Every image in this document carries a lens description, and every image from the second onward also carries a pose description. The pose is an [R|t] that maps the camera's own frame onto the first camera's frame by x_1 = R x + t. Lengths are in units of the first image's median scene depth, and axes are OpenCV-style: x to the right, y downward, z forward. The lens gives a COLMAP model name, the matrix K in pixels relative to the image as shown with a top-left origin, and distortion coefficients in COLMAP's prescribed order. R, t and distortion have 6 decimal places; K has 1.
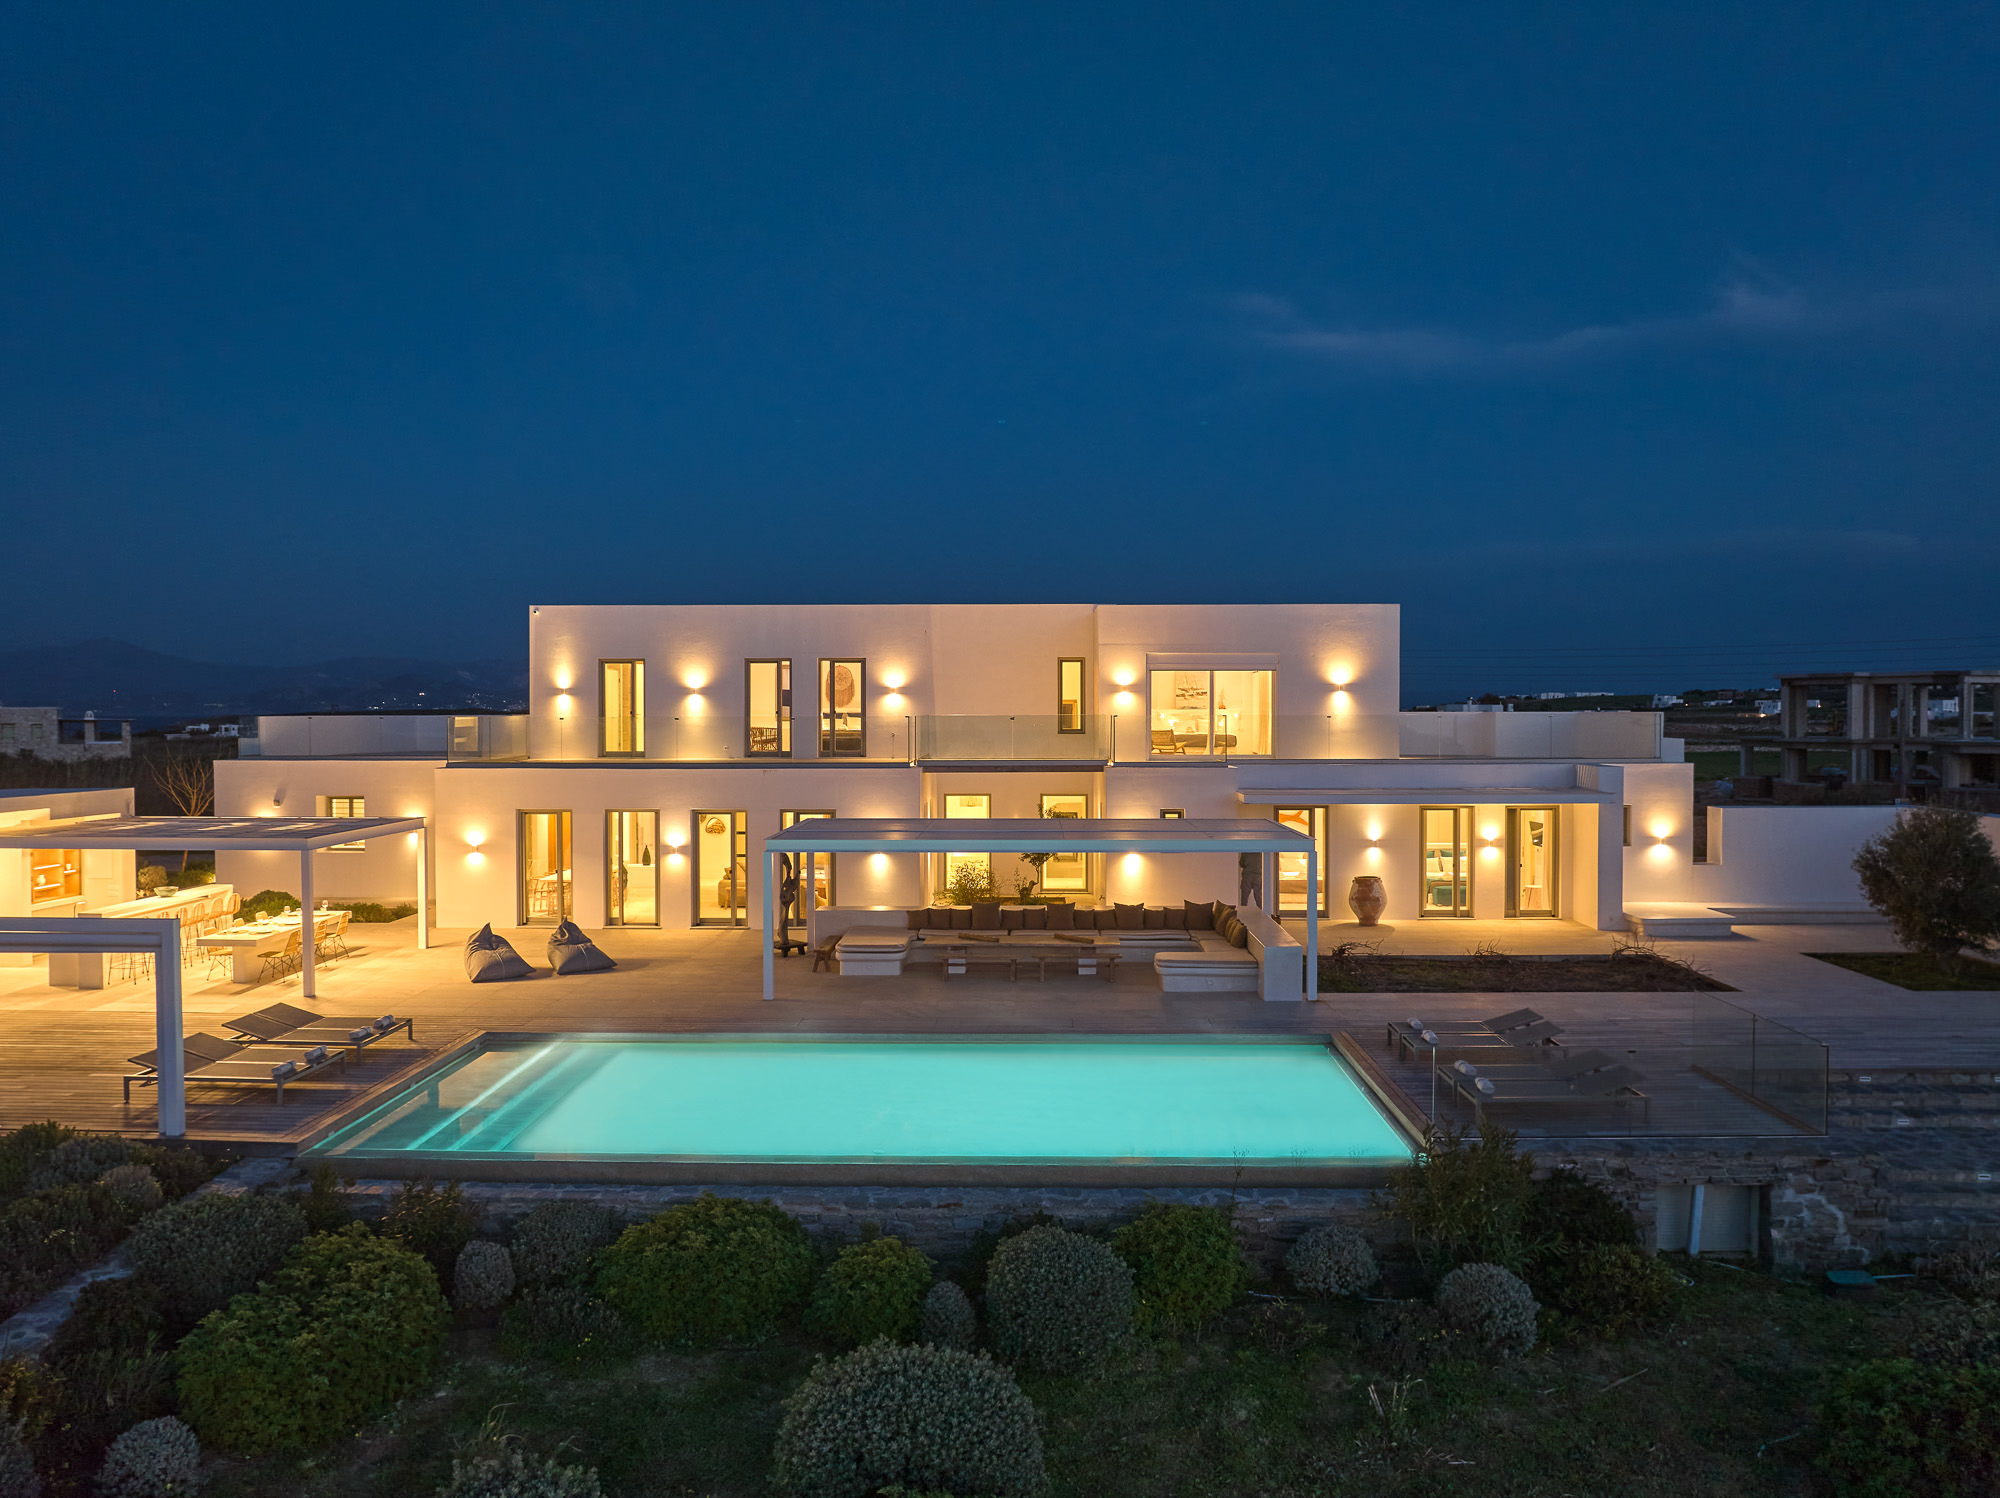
lens RADIAL K [[1422.6, 0, 1006.4], [0, 1422.6, 752.1], [0, 0, 1]] dist [-0.057082, 0.028306]
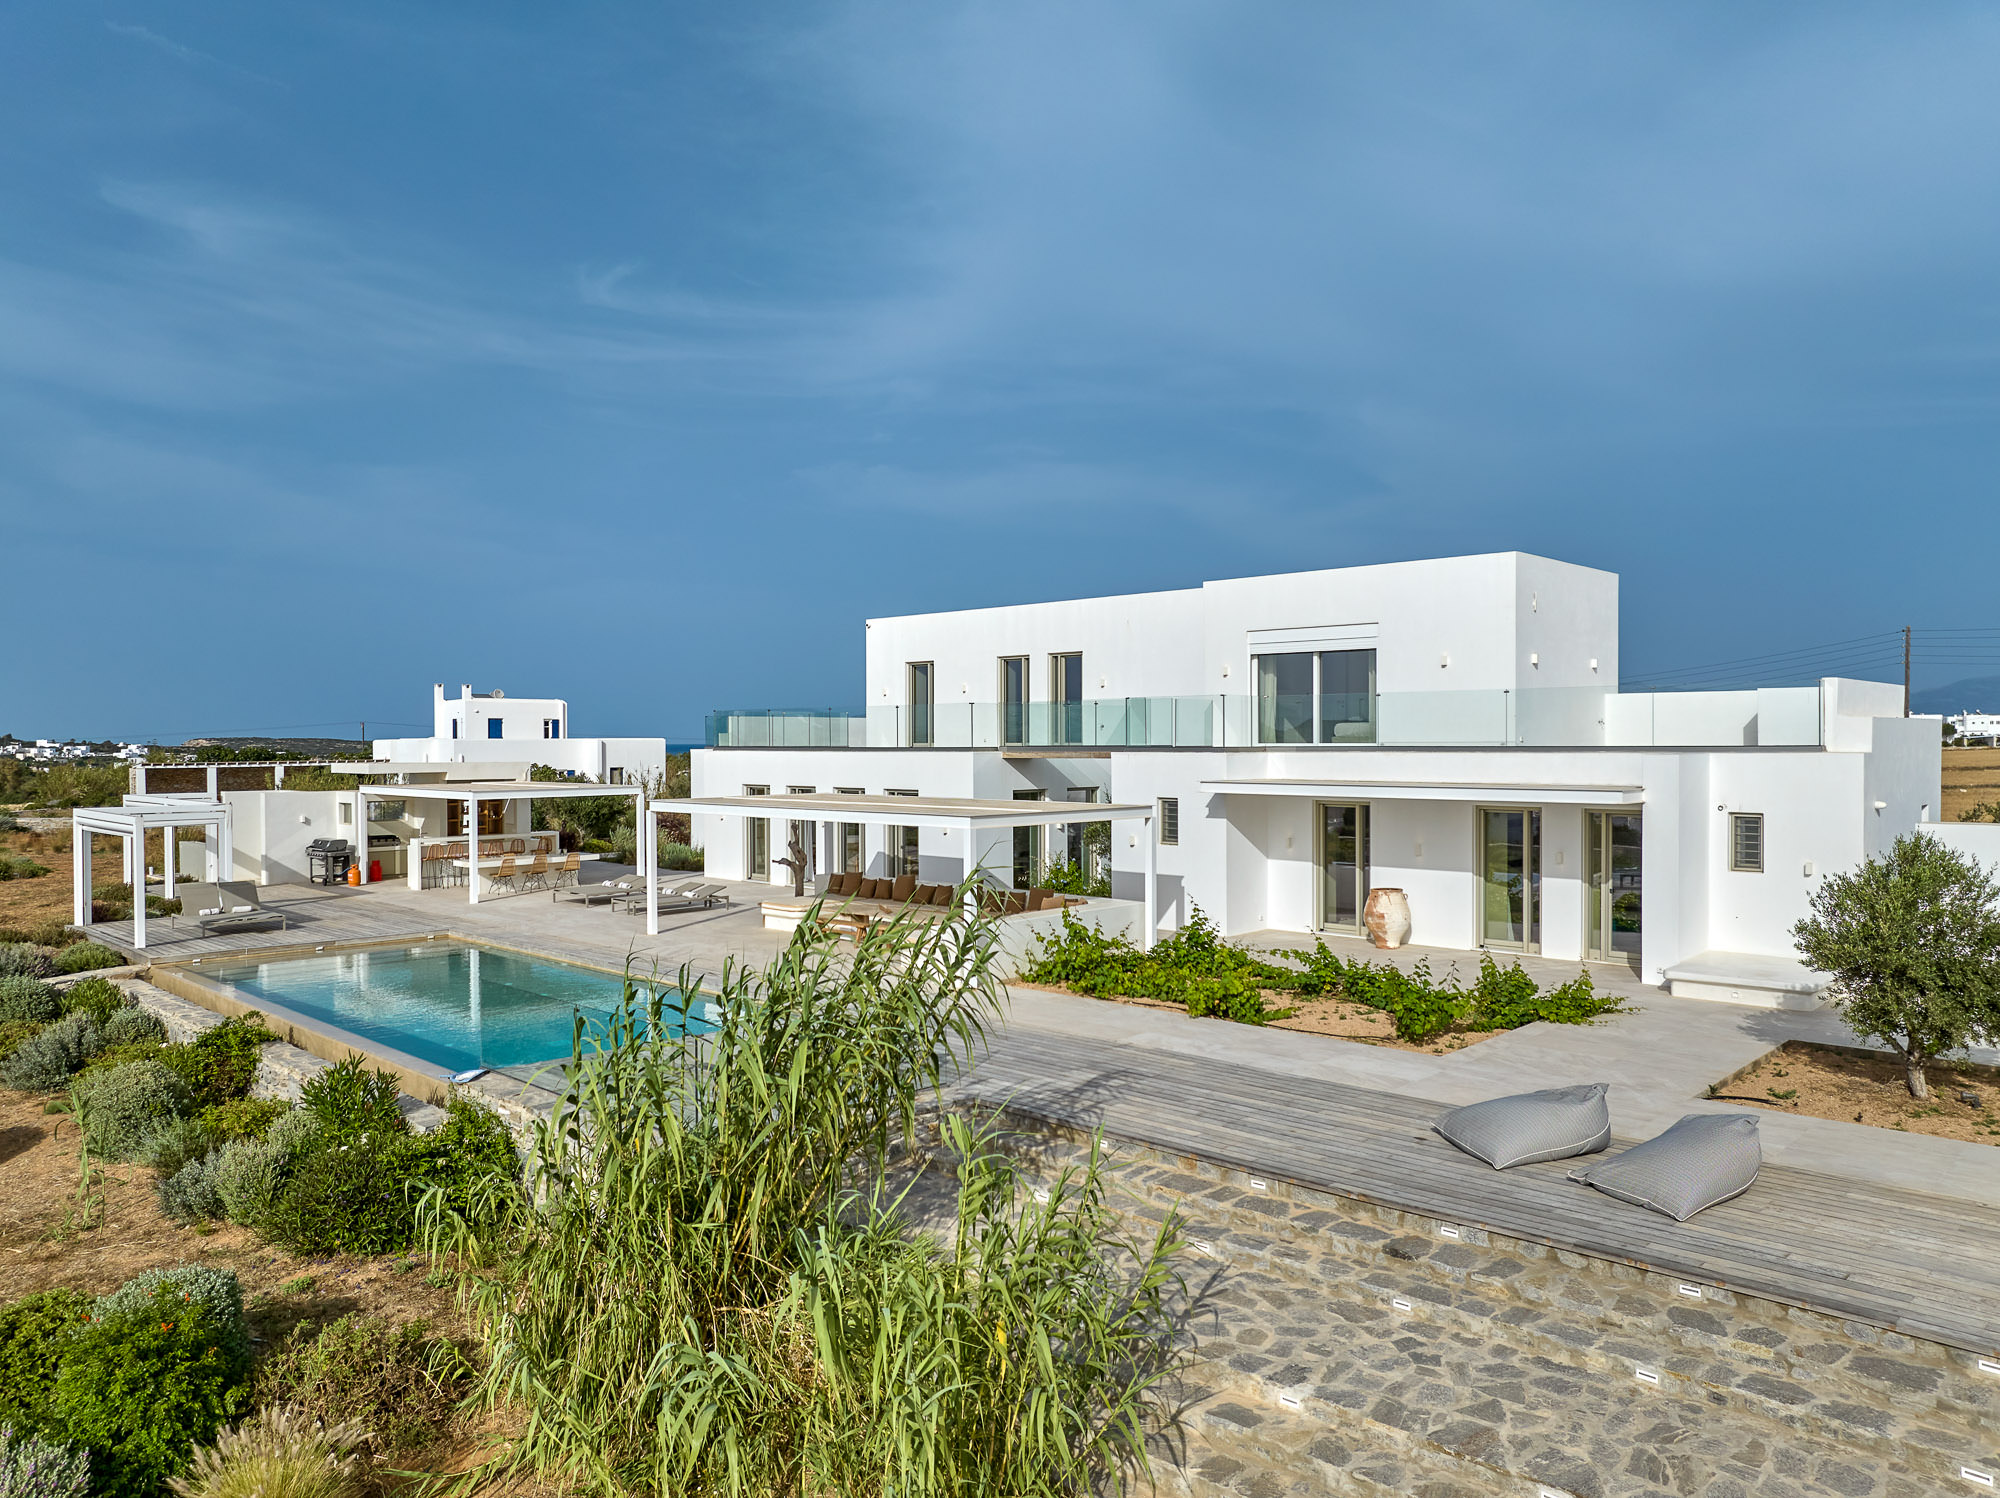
lens RADIAL K [[1422.6, 0, 1006.4], [0, 1422.6, 752.1], [0, 0, 1]] dist [-0.057082, 0.028306]
pose [[0.735809, 0.005114, -0.677169, 0.551094], [-0.017962, 0.999767, -0.011967, 0.018863], [0.676950, 0.020969, 0.735730, 0.209252]]
